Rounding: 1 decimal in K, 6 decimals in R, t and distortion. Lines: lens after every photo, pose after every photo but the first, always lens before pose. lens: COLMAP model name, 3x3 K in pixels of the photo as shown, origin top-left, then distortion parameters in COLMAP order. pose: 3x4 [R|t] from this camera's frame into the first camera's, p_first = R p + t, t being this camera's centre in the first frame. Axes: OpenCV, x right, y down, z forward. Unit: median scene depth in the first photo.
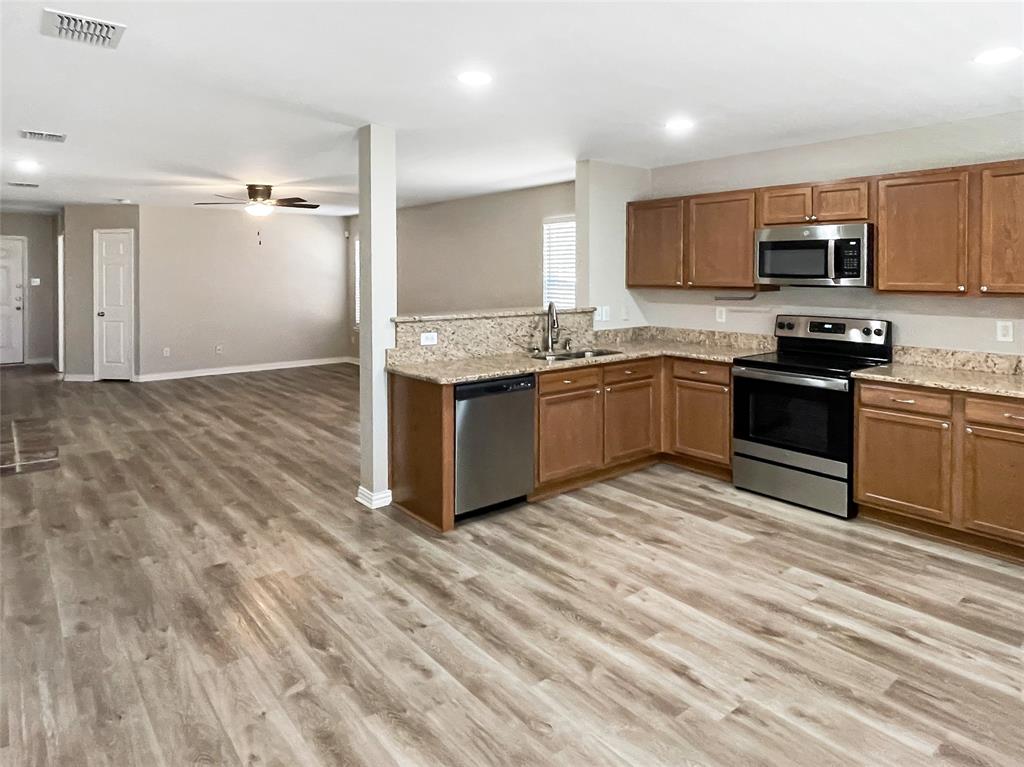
lens RADIAL K [[655.2, 0, 513.8], [0, 655.2, 380.4], [0, 0, 1]] dist [-0.002263, -0.013180]
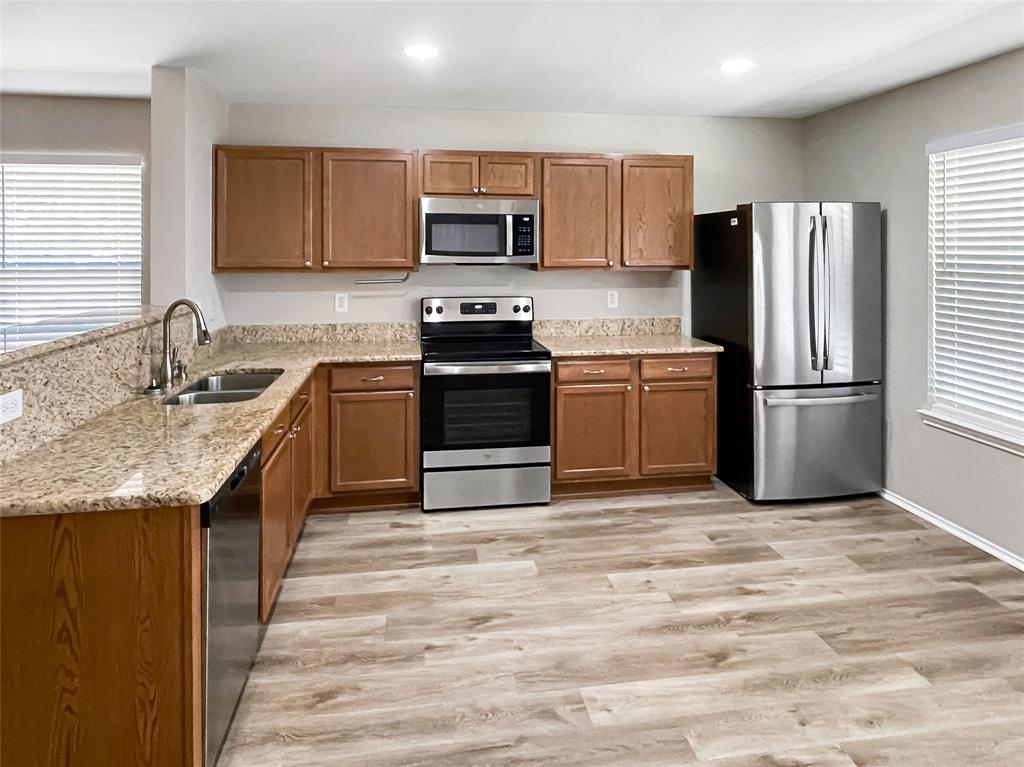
lens RADIAL K [[655.2, 0, 511.2], [0, 655.2, 310.2], [0, 0, 1]] dist [-0.002263, -0.013180]
pose [[0.497707, -0.075041, 0.864093, -0.340539], [0.143020, 0.989713, 0.003572, -0.083617], [-0.855472, 0.121805, 0.503319, 0.551893]]
